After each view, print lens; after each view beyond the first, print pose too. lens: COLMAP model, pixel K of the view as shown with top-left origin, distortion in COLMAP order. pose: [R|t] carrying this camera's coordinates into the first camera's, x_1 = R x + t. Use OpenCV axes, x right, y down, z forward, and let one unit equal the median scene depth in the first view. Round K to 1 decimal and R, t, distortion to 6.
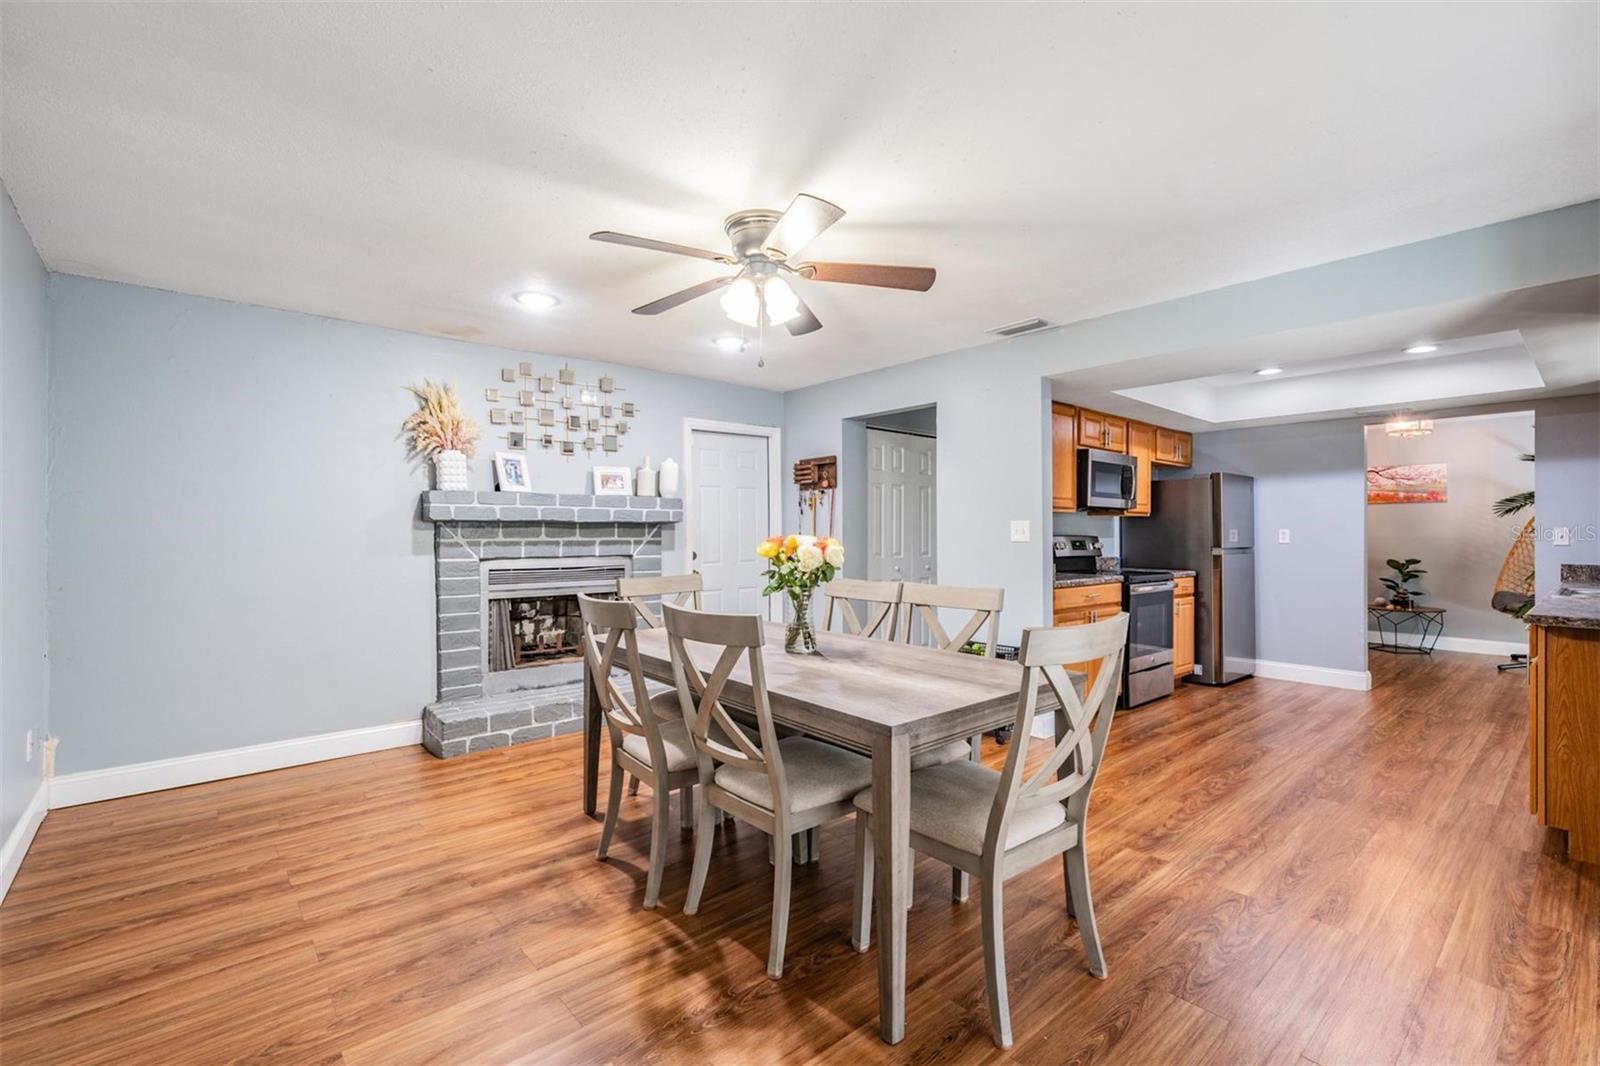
lens RADIAL K [[706.0, 0, 793.5], [0, 706.0, 529.0], [0, 0, 1]] dist [0.000145, 0.000206]
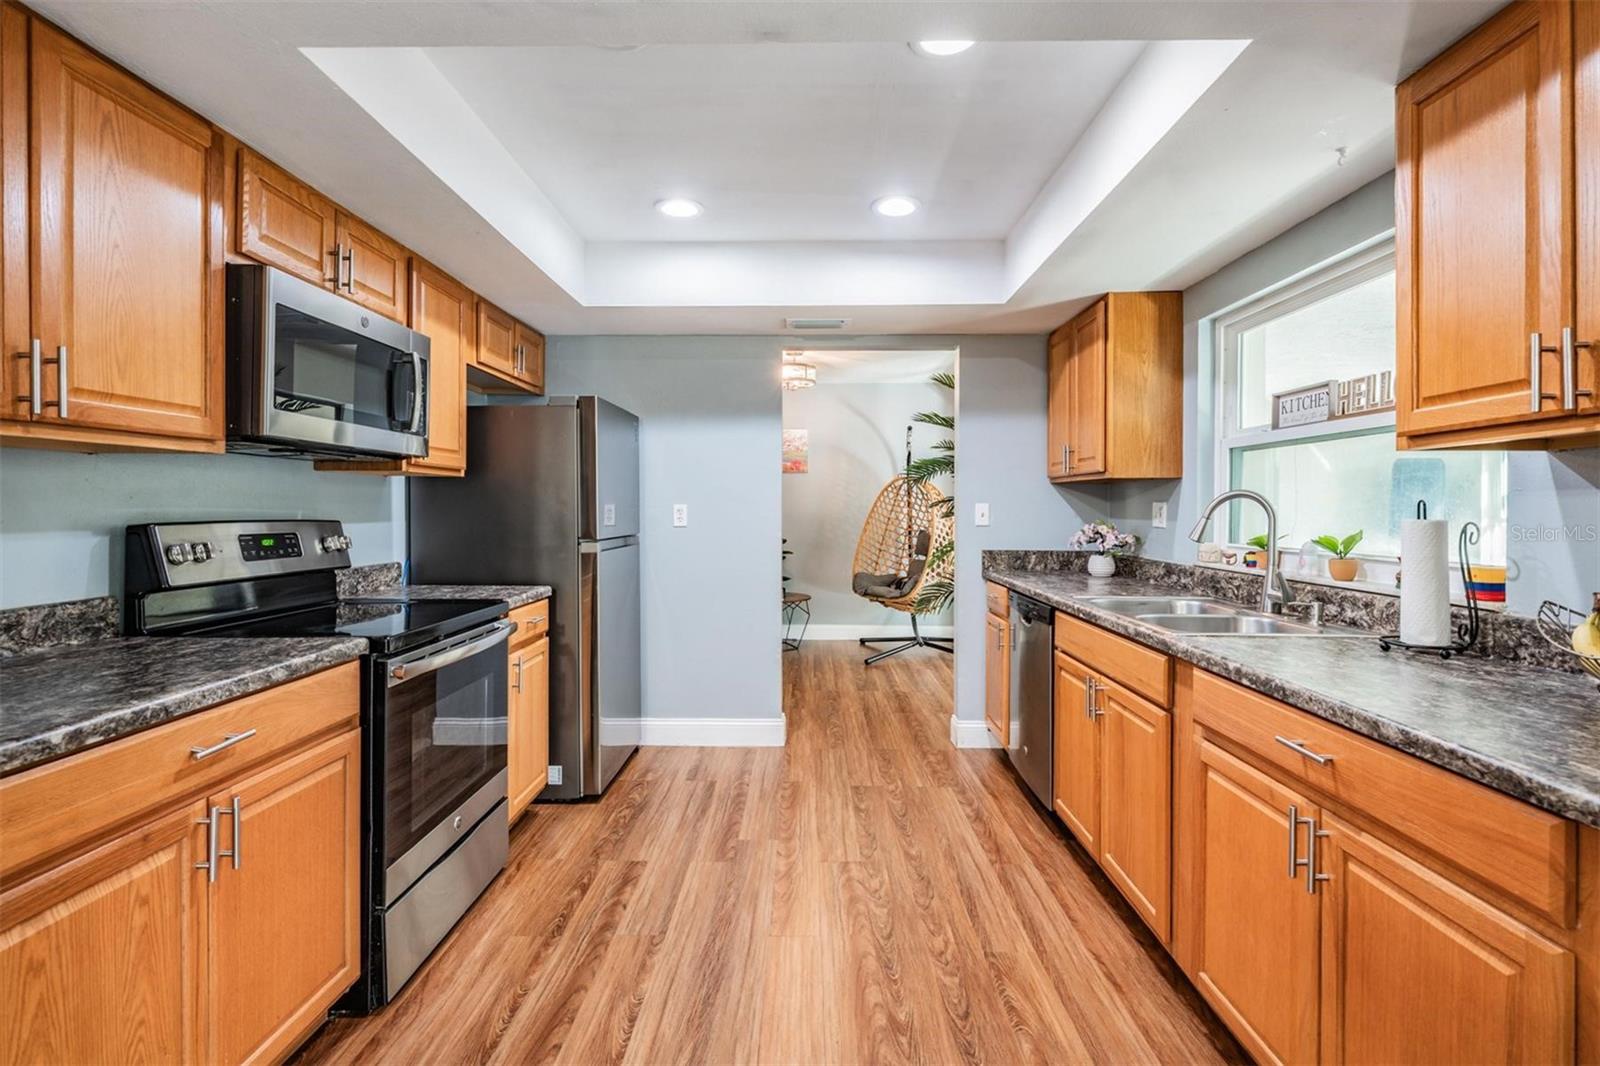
lens RADIAL K [[746.9, 0, 801.7], [0, 746.9, 507.9], [0, 0, 1]] dist [0.000323, -0.000298]
pose [[0.660874, -0.003223, 0.750490, 0.321864], [-0.003728, 0.999964, 0.007577, -0.001981], [-0.750488, -0.007806, 0.660838, 0.575221]]
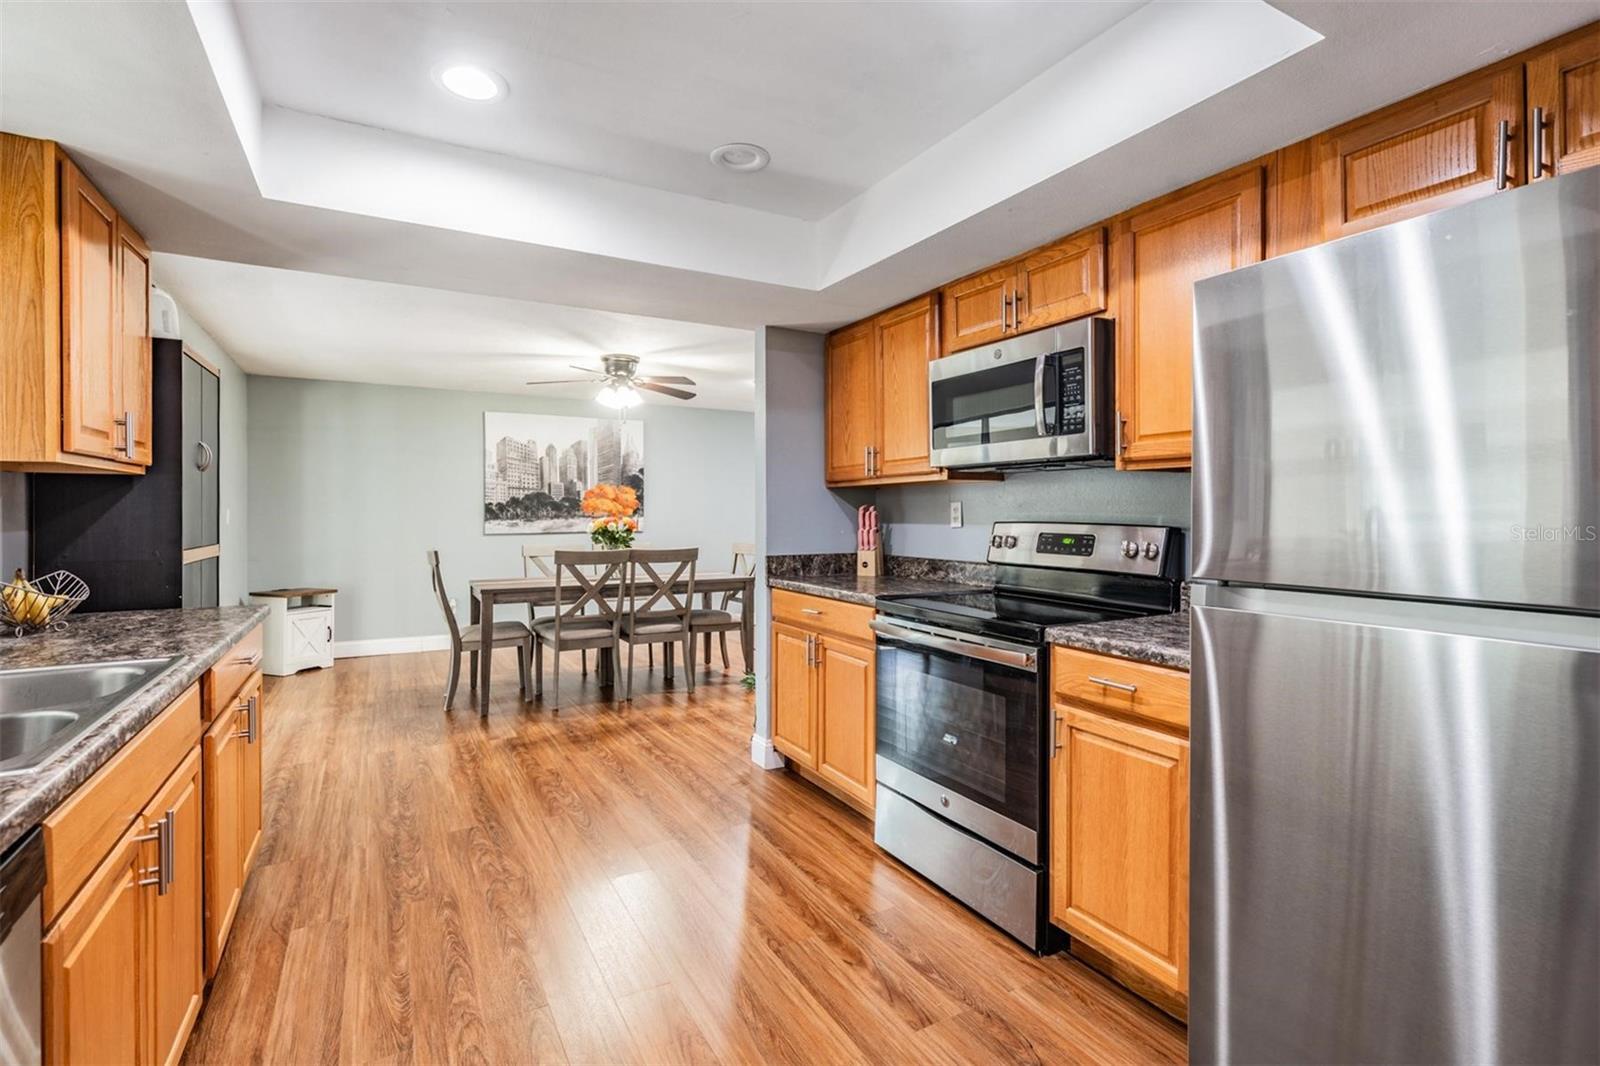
lens RADIAL K [[742.0, 0, 793.0], [0, 742.0, 514.2], [0, 0, 1]] dist [0.000015, -0.001352]
pose [[-0.203846, -0.000134, -0.979003, 1.005686], [0.004907, 0.999987, -0.001159, 0.003300], [0.978991, -0.005040, -0.203843, 1.019220]]
